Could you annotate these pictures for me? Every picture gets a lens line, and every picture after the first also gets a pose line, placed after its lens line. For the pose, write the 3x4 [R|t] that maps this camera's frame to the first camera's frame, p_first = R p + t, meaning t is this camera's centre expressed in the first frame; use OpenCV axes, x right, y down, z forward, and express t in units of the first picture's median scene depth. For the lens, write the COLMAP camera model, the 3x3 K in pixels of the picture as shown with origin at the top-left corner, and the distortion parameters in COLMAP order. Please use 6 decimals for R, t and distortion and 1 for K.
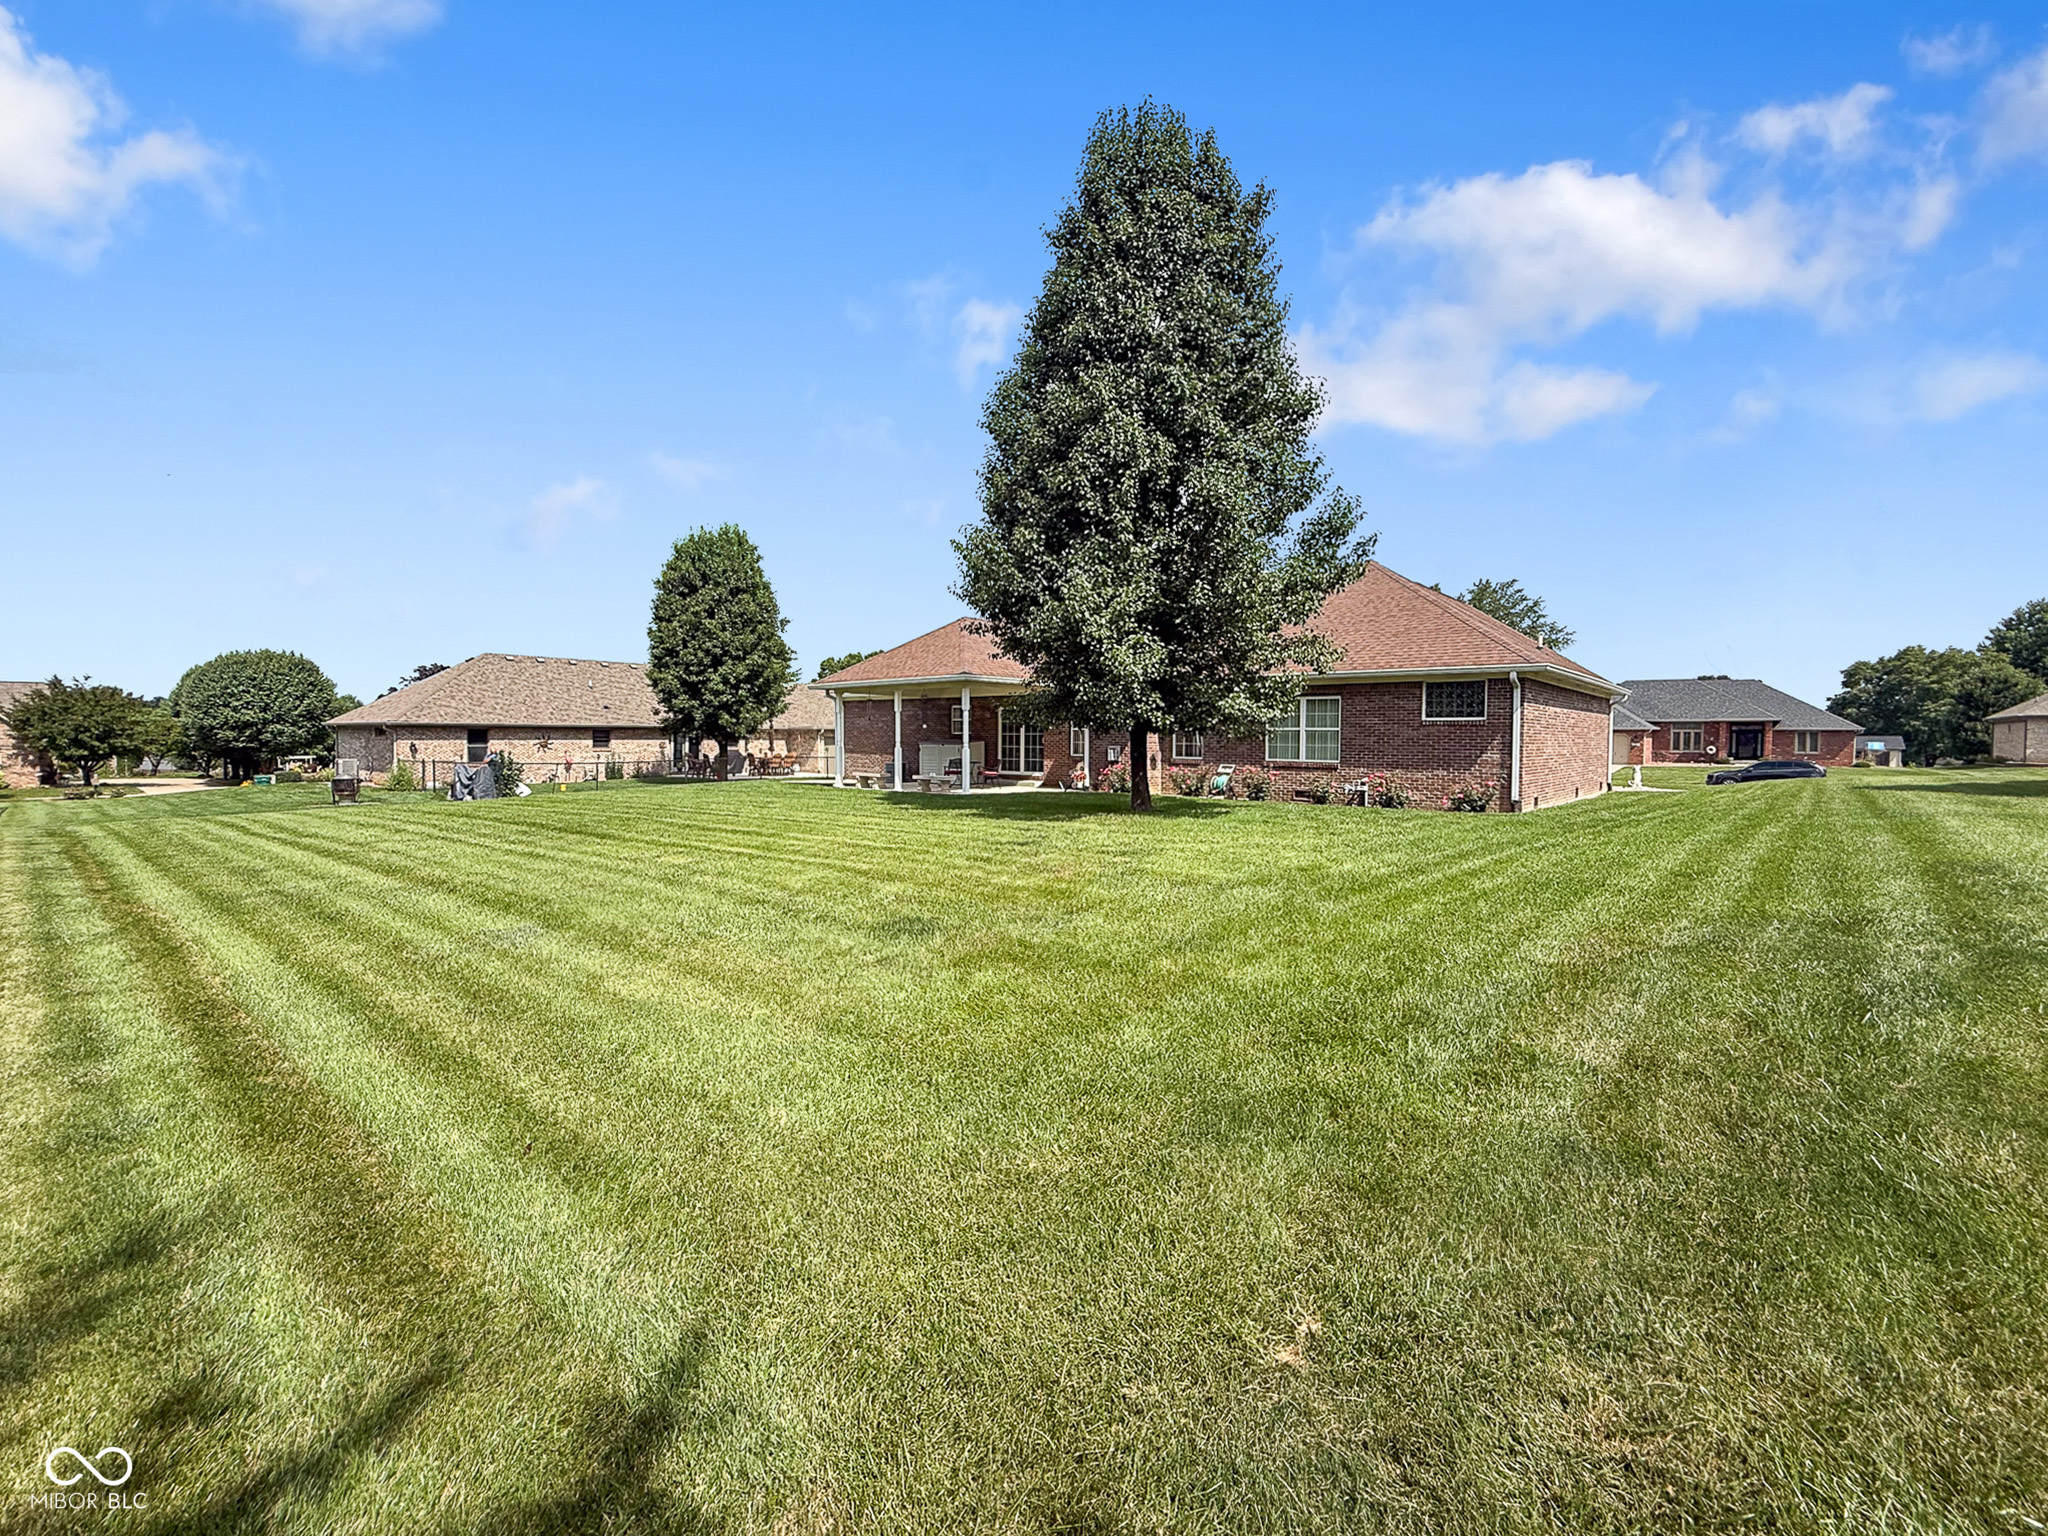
lens RADIAL K [[863.5, 0, 1024.0], [0, 863.5, 768.0], [0, 0, 1]] dist [0.000938, 0.000107]
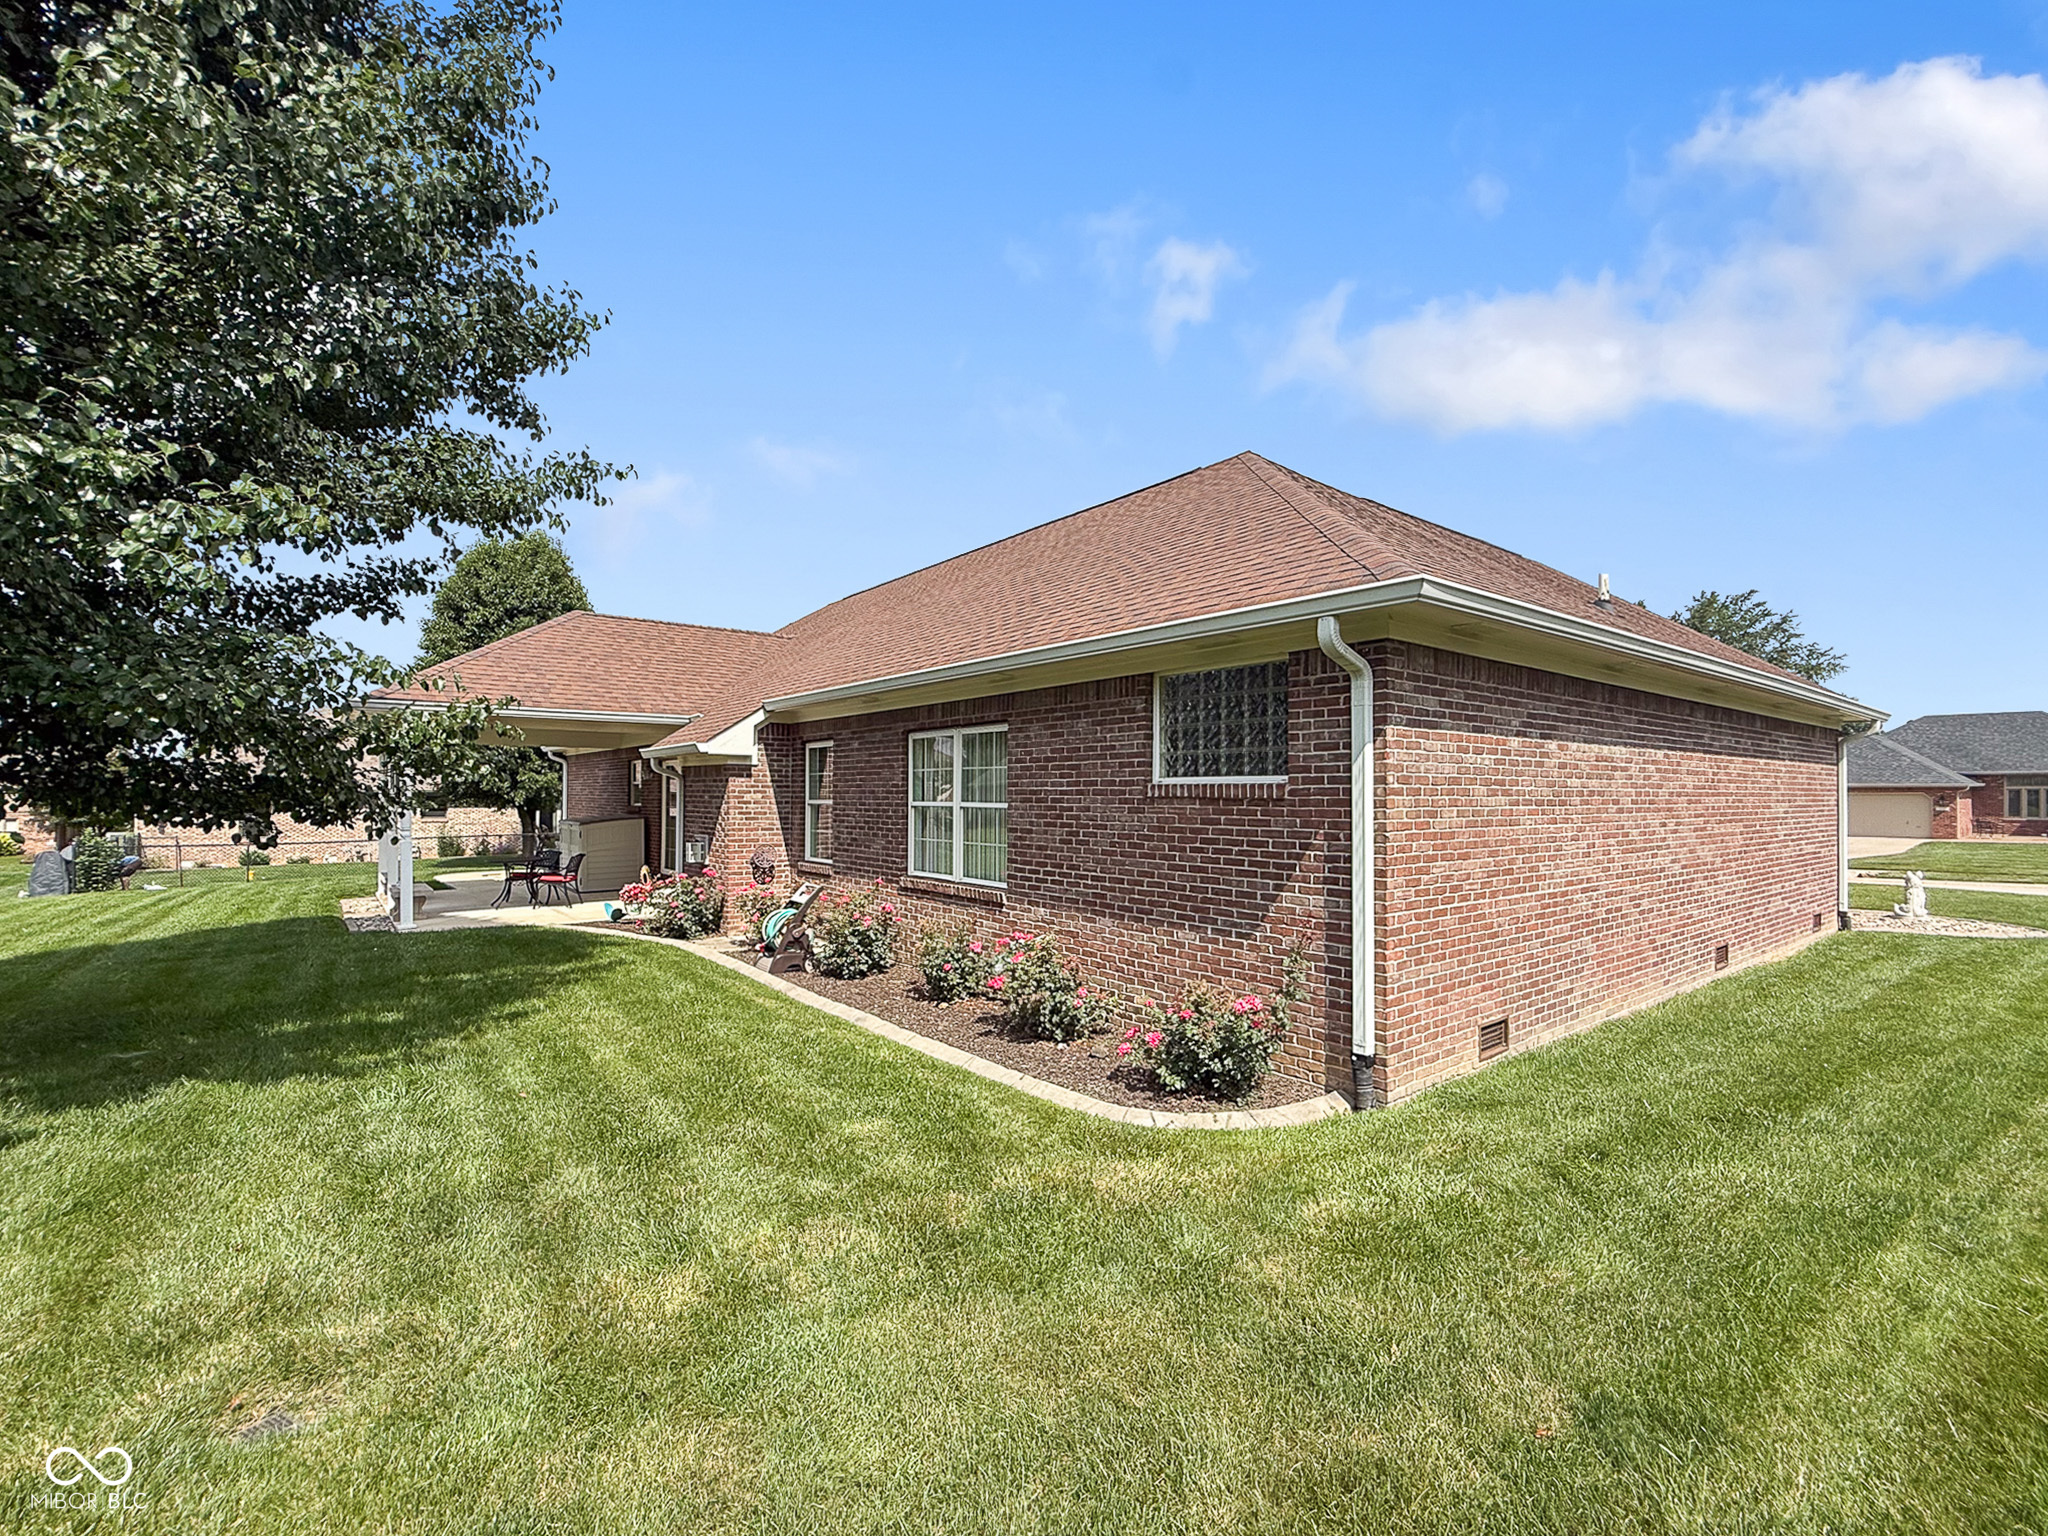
lens RADIAL K [[895.6, 0, 1024.0], [0, 895.6, 768.0], [0, 0, 1]] dist [-0.001143, -0.000041]
pose [[0.979474, -0.012058, -0.201210, 0.343416], [-0.000328, 0.998112, -0.061412, -0.027559], [0.201571, 0.060217, 0.977621, 0.446201]]
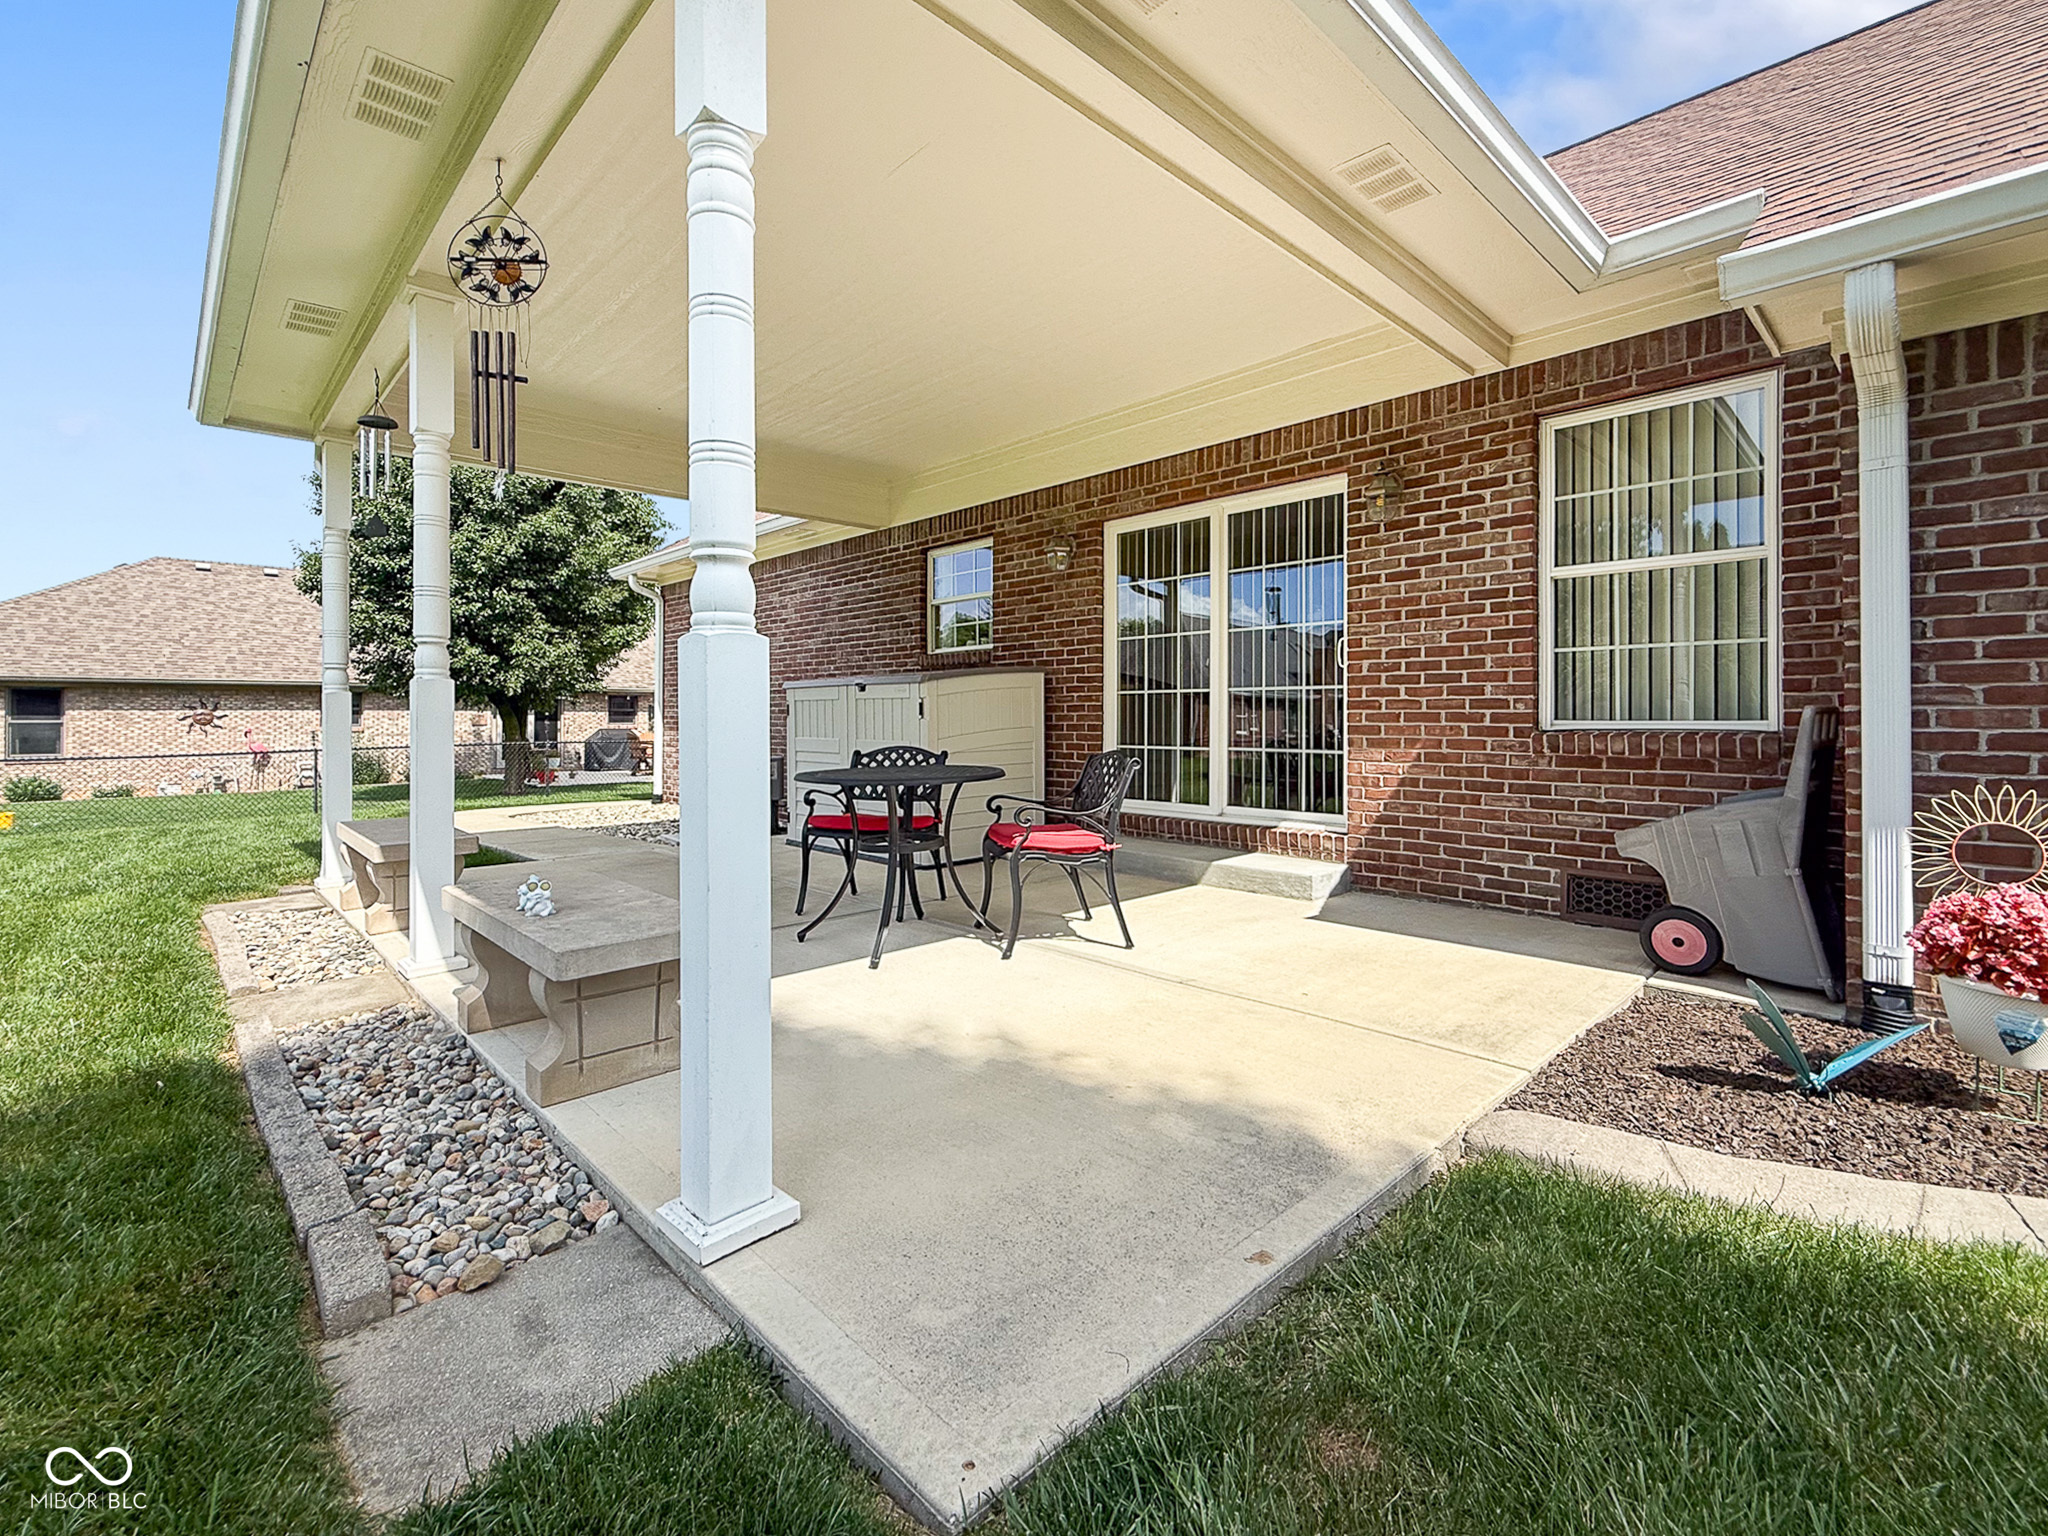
lens RADIAL K [[863.5, 0, 1024.0], [0, 863.5, 768.0], [0, 0, 1]] dist [0.000938, 0.000107]
pose [[0.996634, -0.001508, -0.081971, -0.032337], [0.003202, 0.999784, 0.020543, -0.009569], [0.081922, -0.020736, 0.996423, 0.772517]]
